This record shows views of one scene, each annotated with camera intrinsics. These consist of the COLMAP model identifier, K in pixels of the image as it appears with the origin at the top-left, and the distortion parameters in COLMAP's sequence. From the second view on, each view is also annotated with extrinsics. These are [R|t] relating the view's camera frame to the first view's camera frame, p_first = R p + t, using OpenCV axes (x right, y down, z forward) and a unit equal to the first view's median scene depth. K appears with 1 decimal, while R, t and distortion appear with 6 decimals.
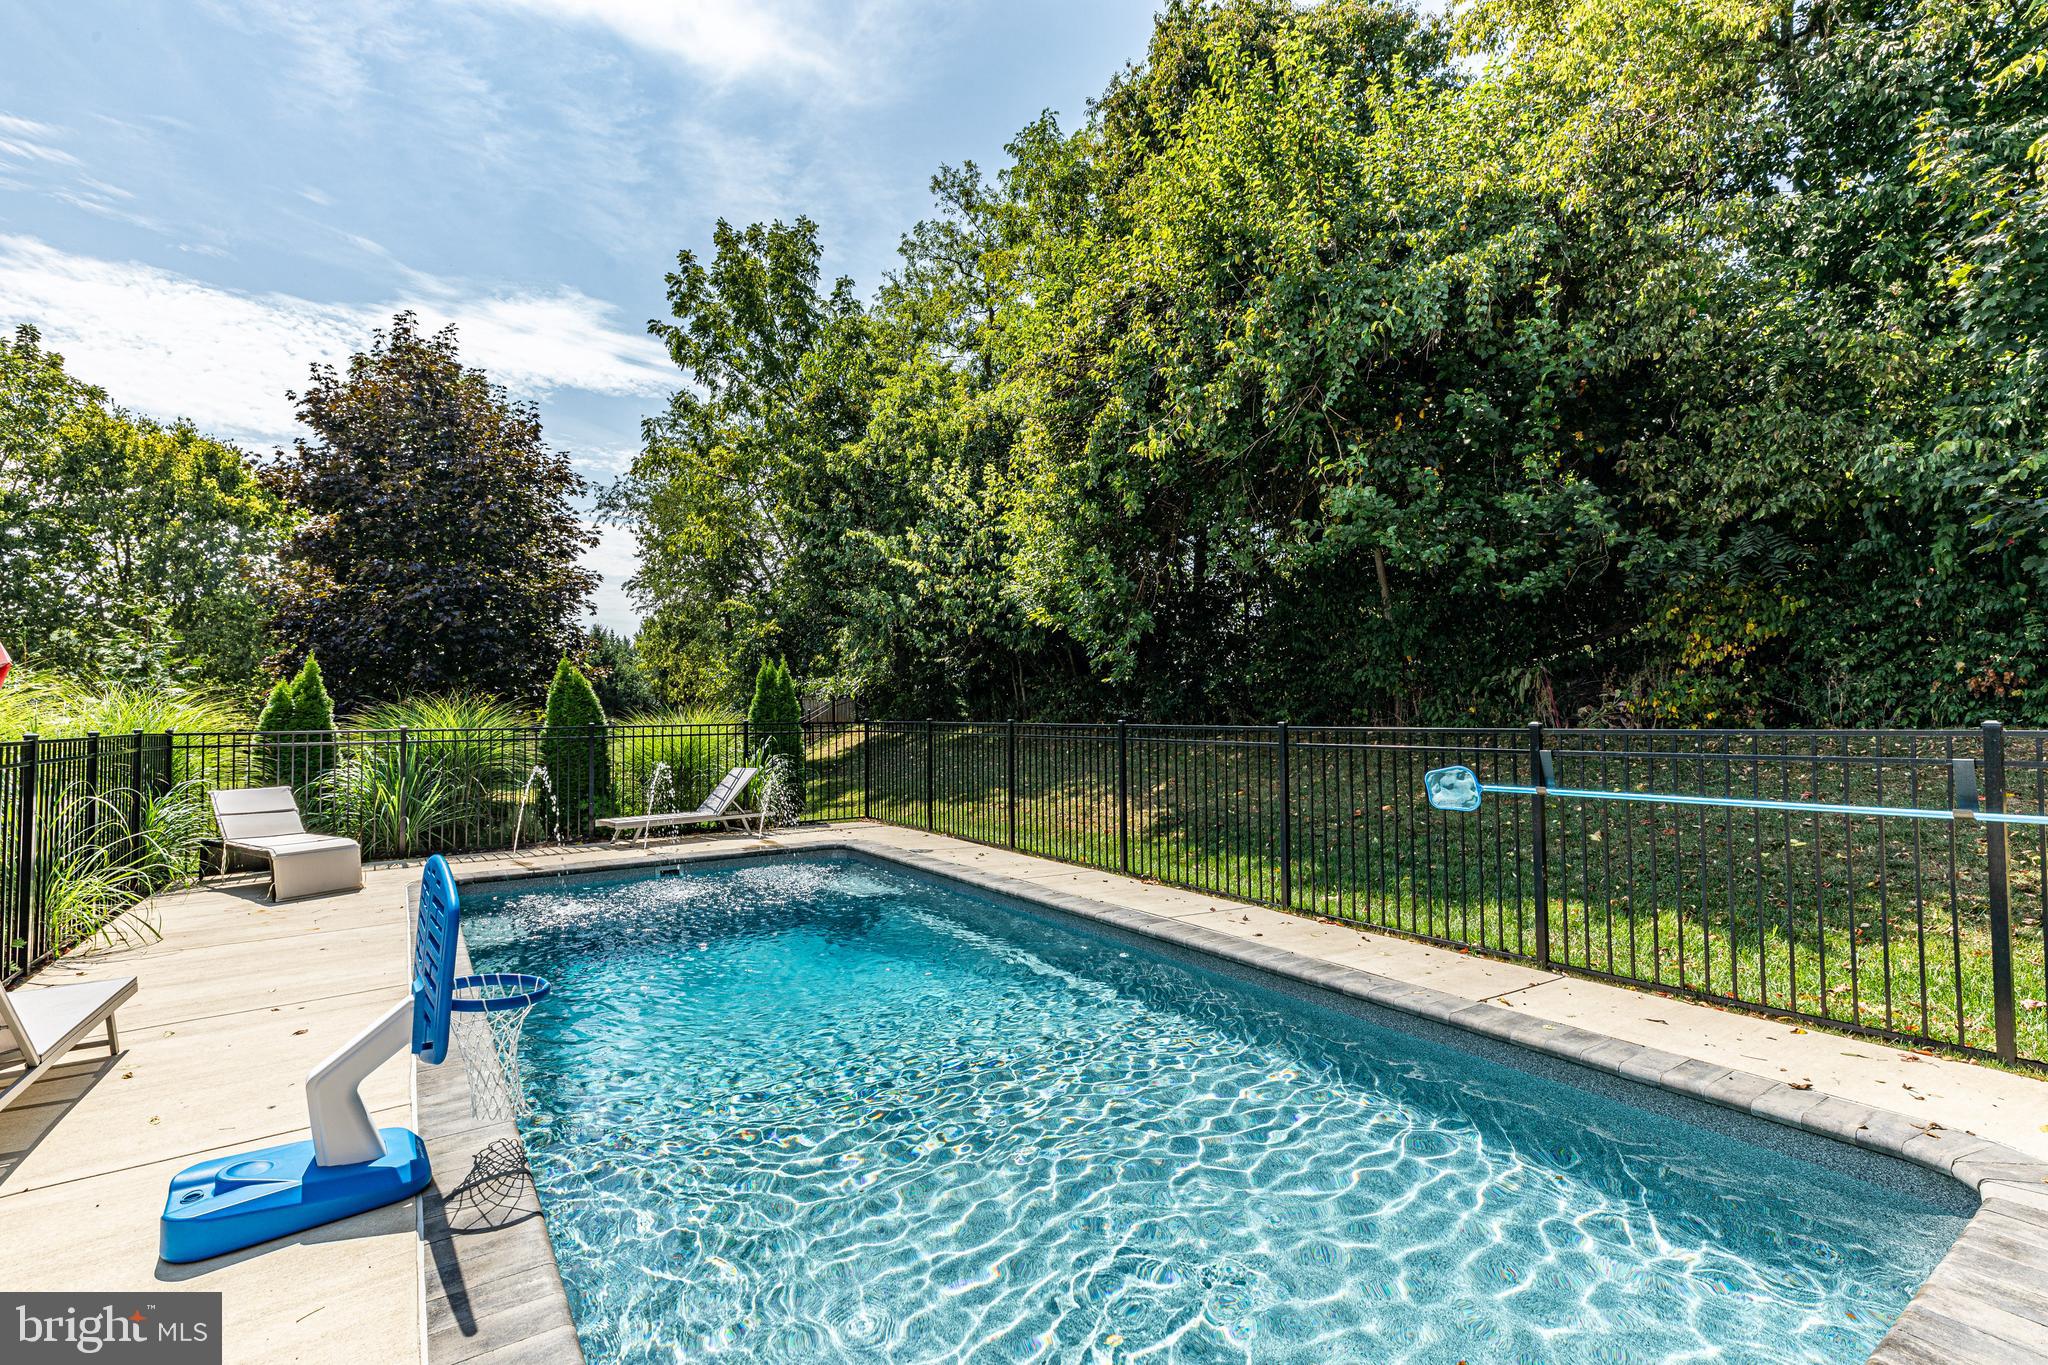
lens RADIAL K [[917.0, 0, 1033.3], [0, 917.0, 683.2], [0, 0, 1]] dist [0.012874, -0.003769]
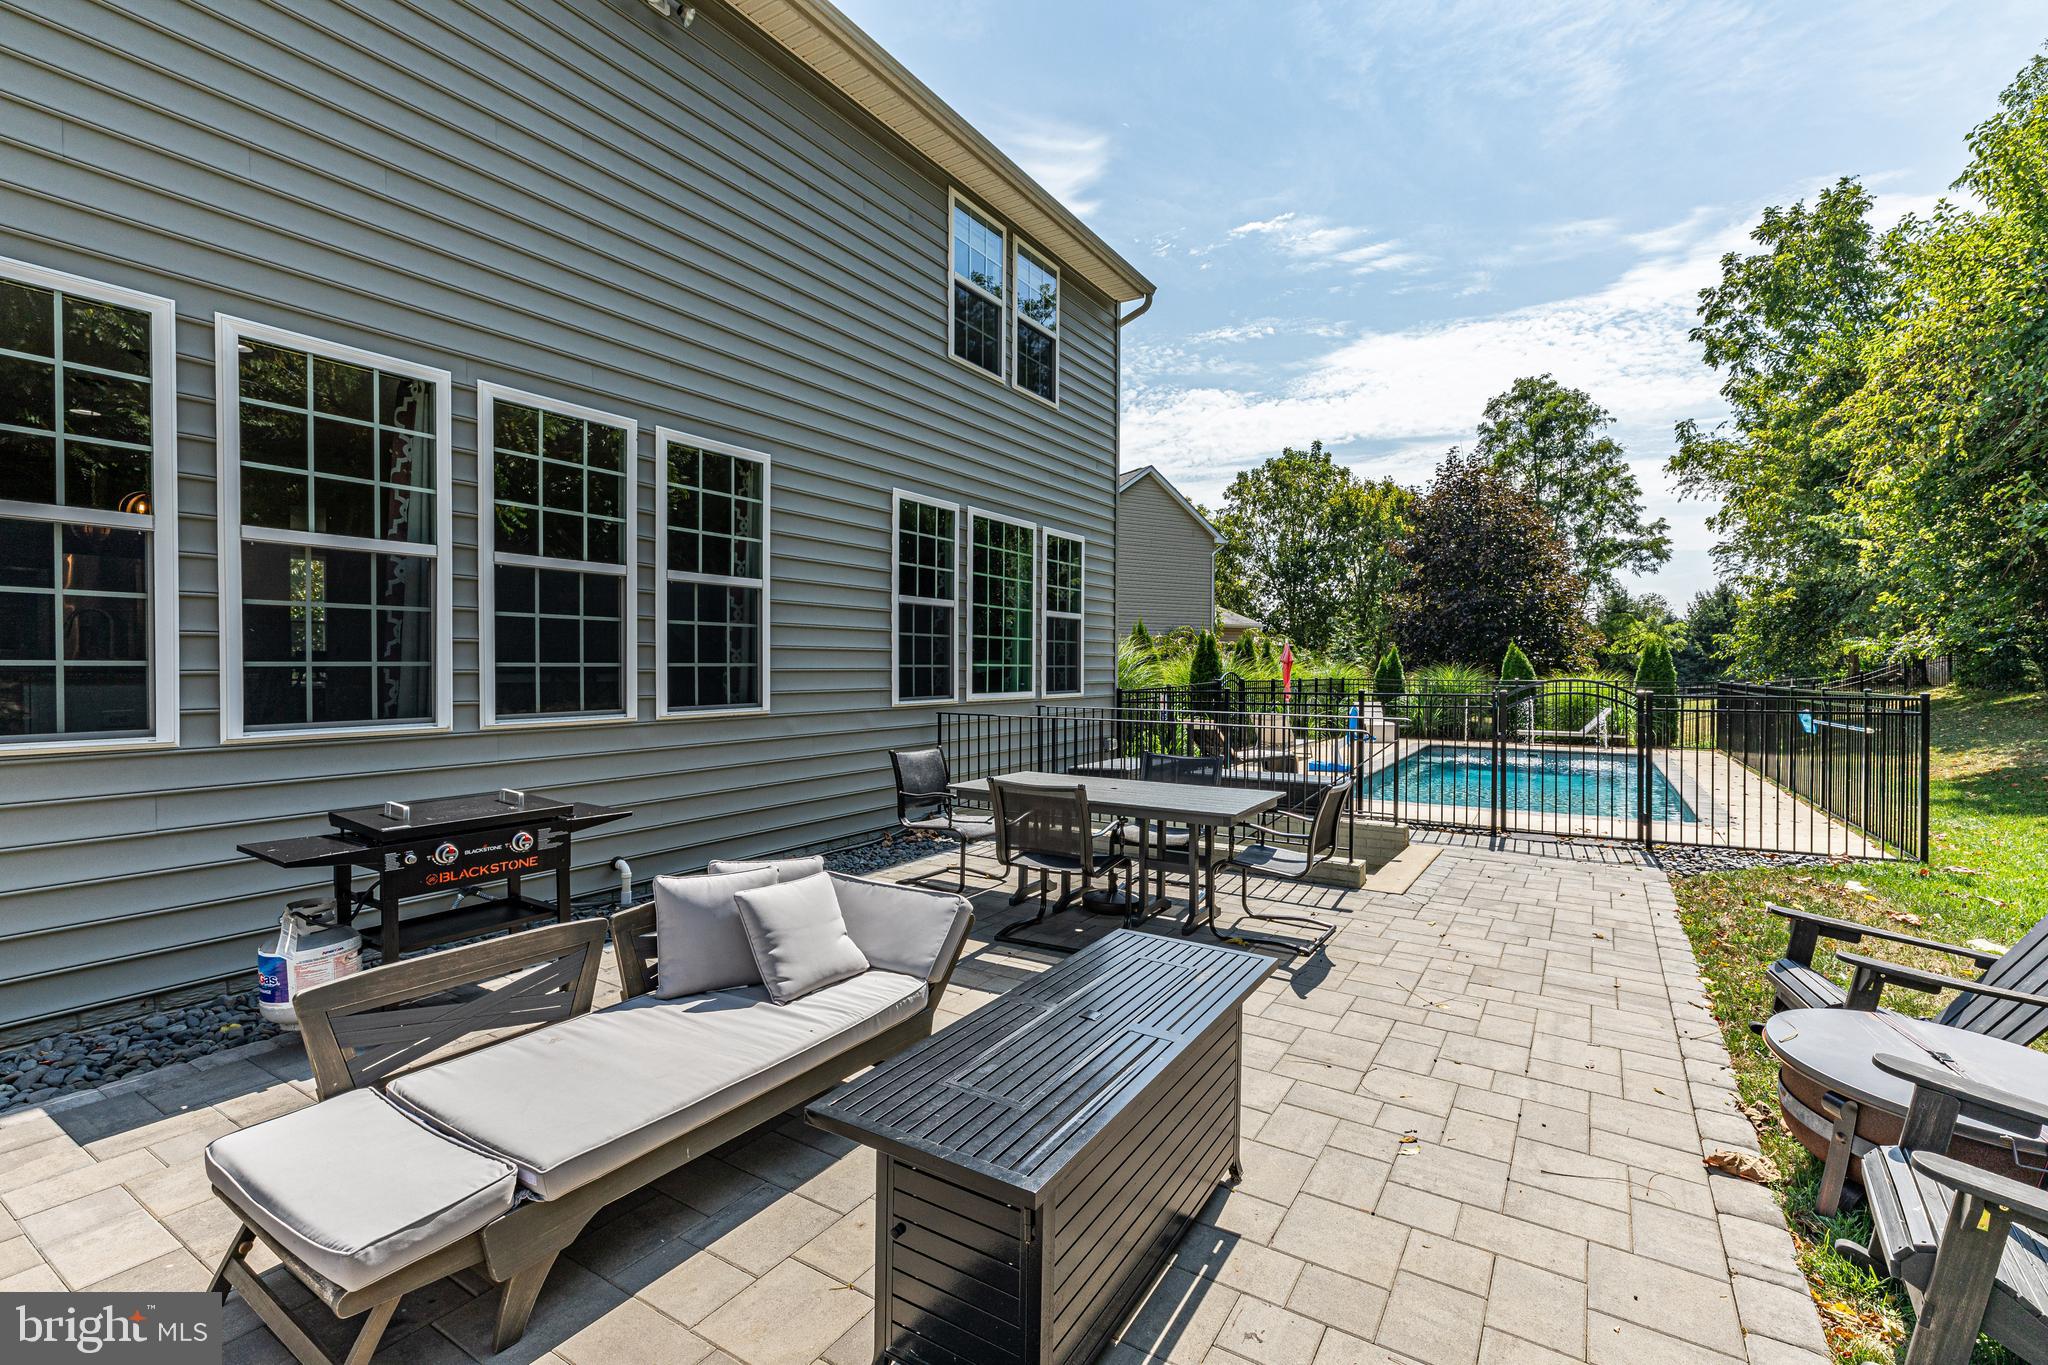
lens RADIAL K [[917.0, 0, 1017.6], [0, 917.0, 705.2], [0, 0, 1]] dist [0.012874, -0.003769]
pose [[0.405996, 0.048550, -0.912584, 0.548763], [0.015845, 0.998064, 0.060147, -0.017188], [0.913738, -0.038879, 0.404440, -0.437088]]
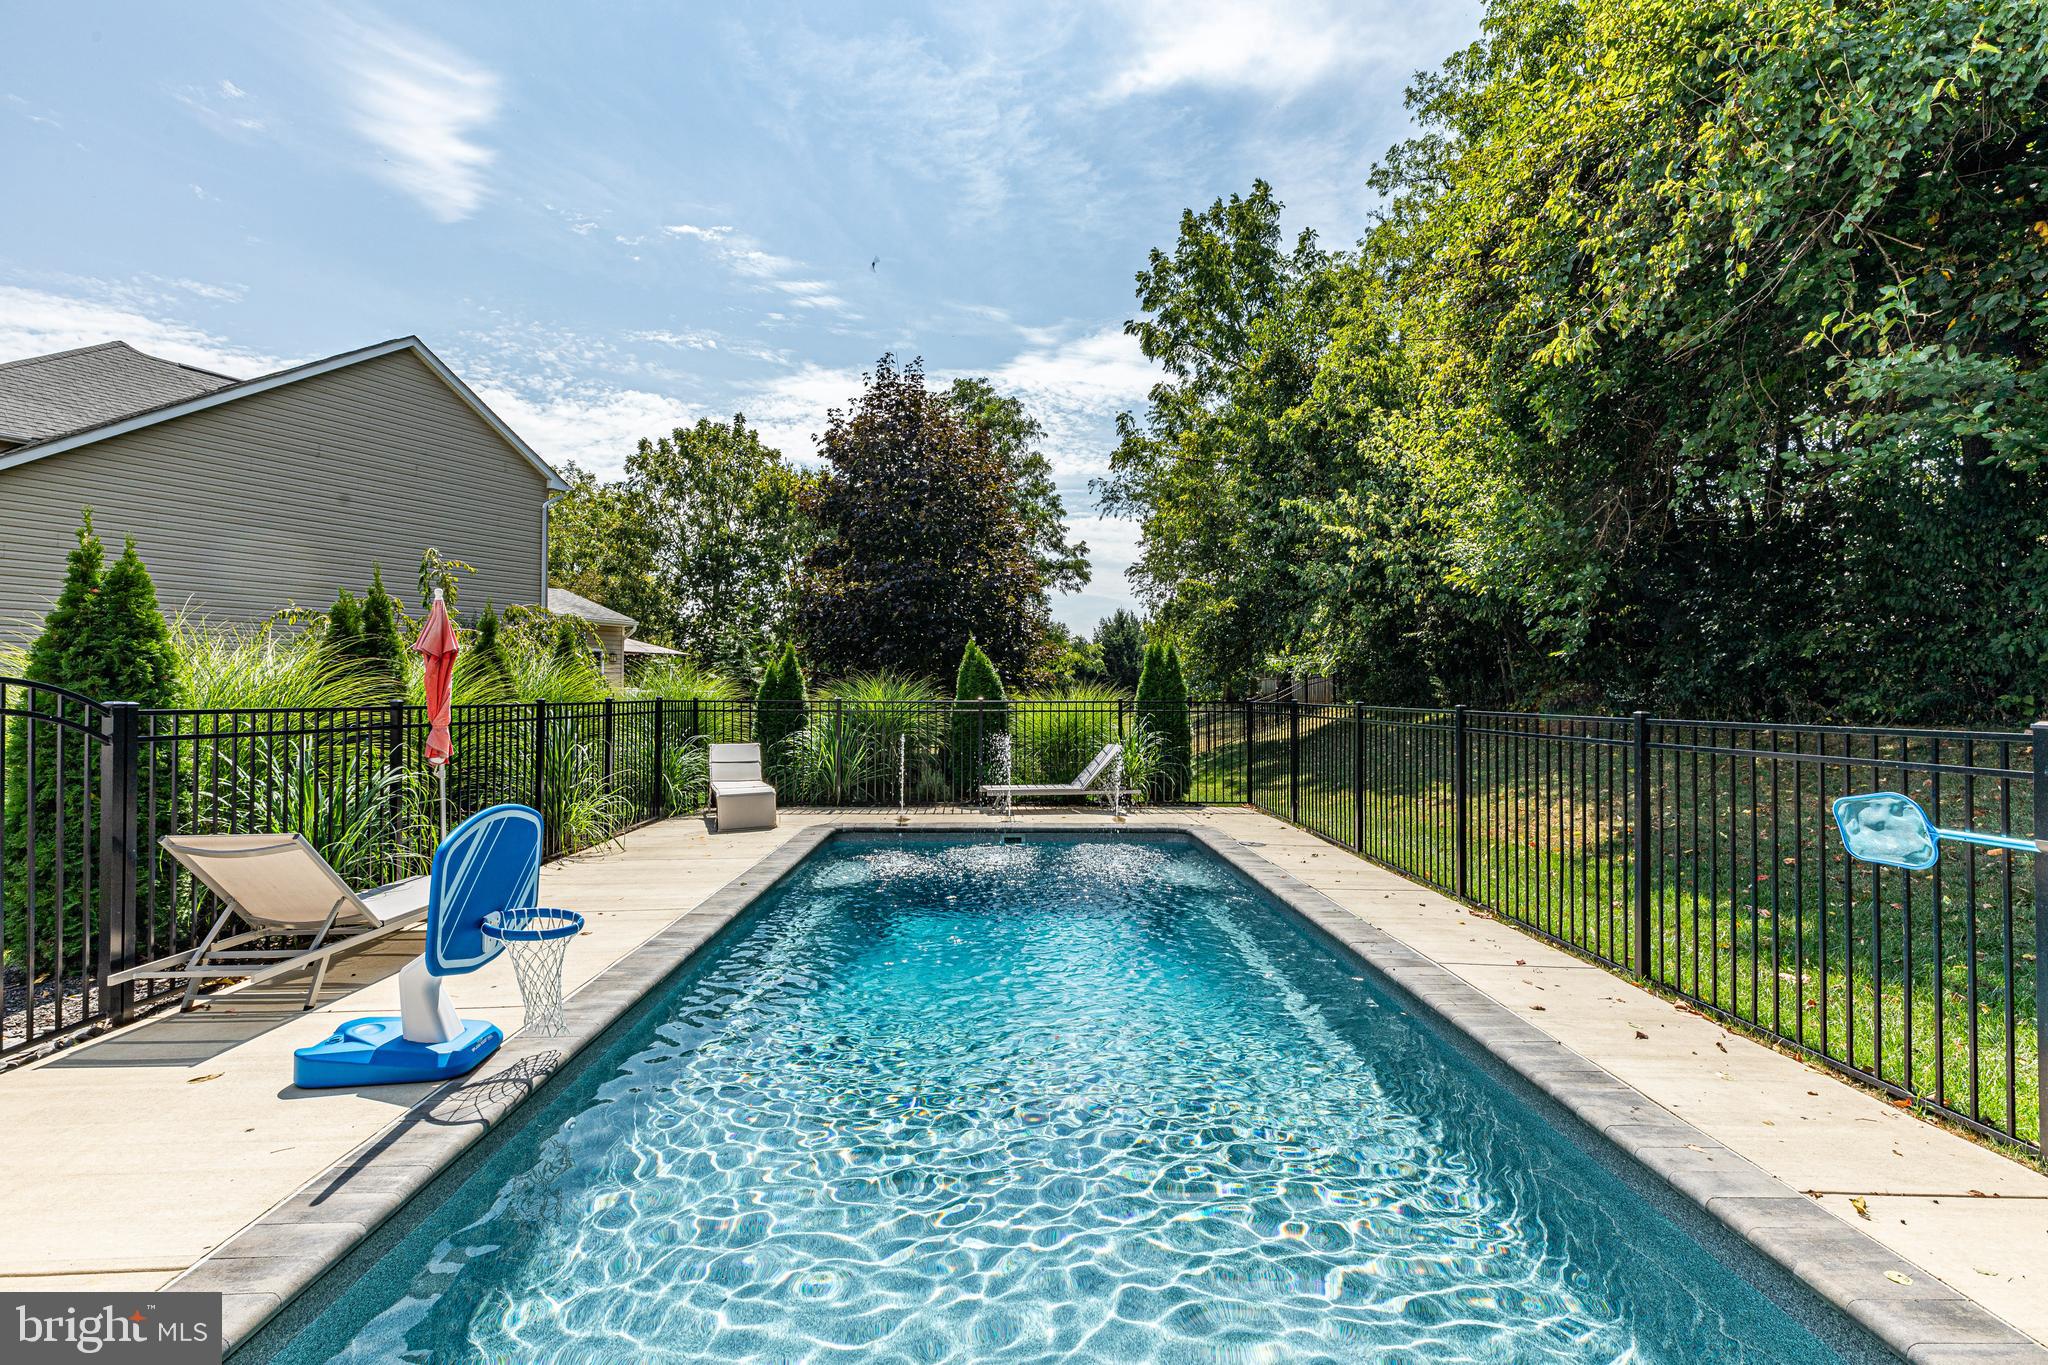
lens RADIAL K [[917.0, 0, 1017.1], [0, 917.0, 682.1], [0, 0, 1]] dist [0.012874, -0.003769]
pose [[0.841675, 0.006887, -0.539940, 0.091281], [0.004862, 0.999781, 0.020331, 0.001295], [0.539962, -0.019737, 0.841458, 0.057669]]
